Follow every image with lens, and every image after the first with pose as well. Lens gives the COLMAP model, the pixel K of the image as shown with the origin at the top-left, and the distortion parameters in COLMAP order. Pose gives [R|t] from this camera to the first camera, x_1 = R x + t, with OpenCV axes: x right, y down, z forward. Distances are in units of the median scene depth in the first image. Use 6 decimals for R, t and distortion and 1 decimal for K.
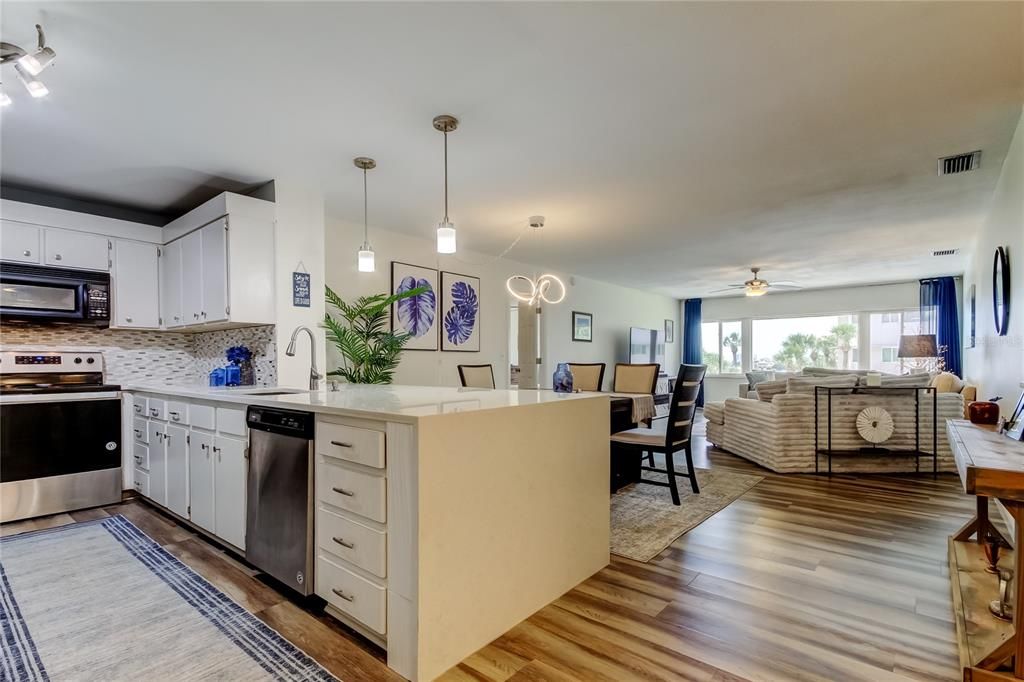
lens RADIAL K [[464.2, 0, 551.2], [0, 464.2, 359.0], [0, 0, 1]] dist [0.013375, 0.000898]
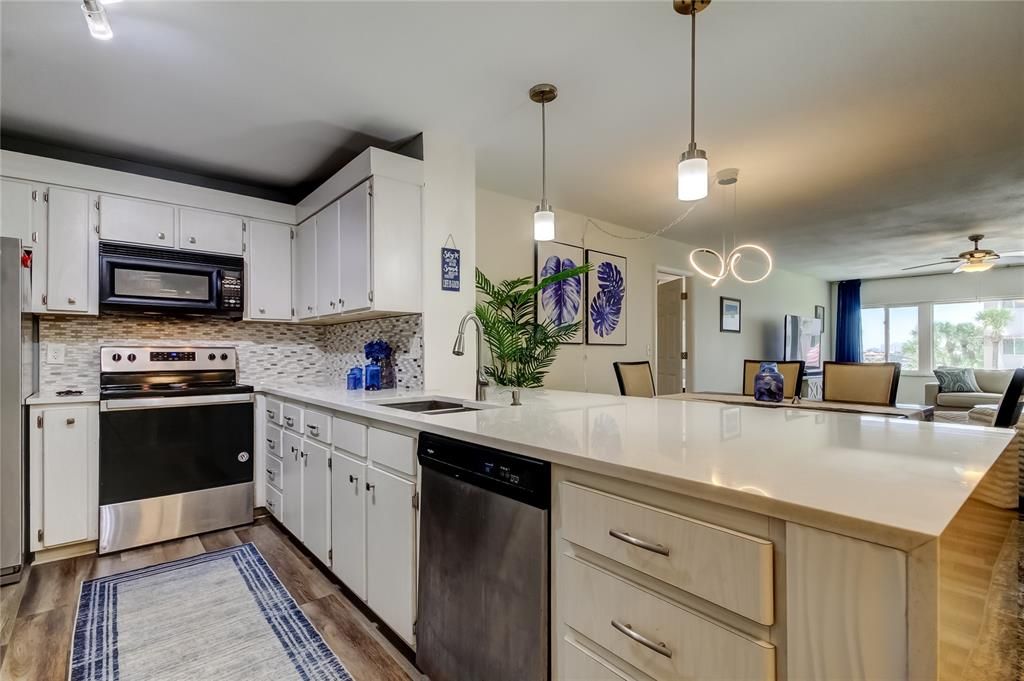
lens RADIAL K [[464.2, 0, 561.2], [0, 464.2, 347.0], [0, 0, 1]] dist [0.013375, 0.000898]
pose [[0.987562, 0.000516, -0.157227, -0.217423], [-0.001355, 0.999985, -0.005229, -0.011650], [0.157222, 0.005377, 0.987549, 0.235427]]
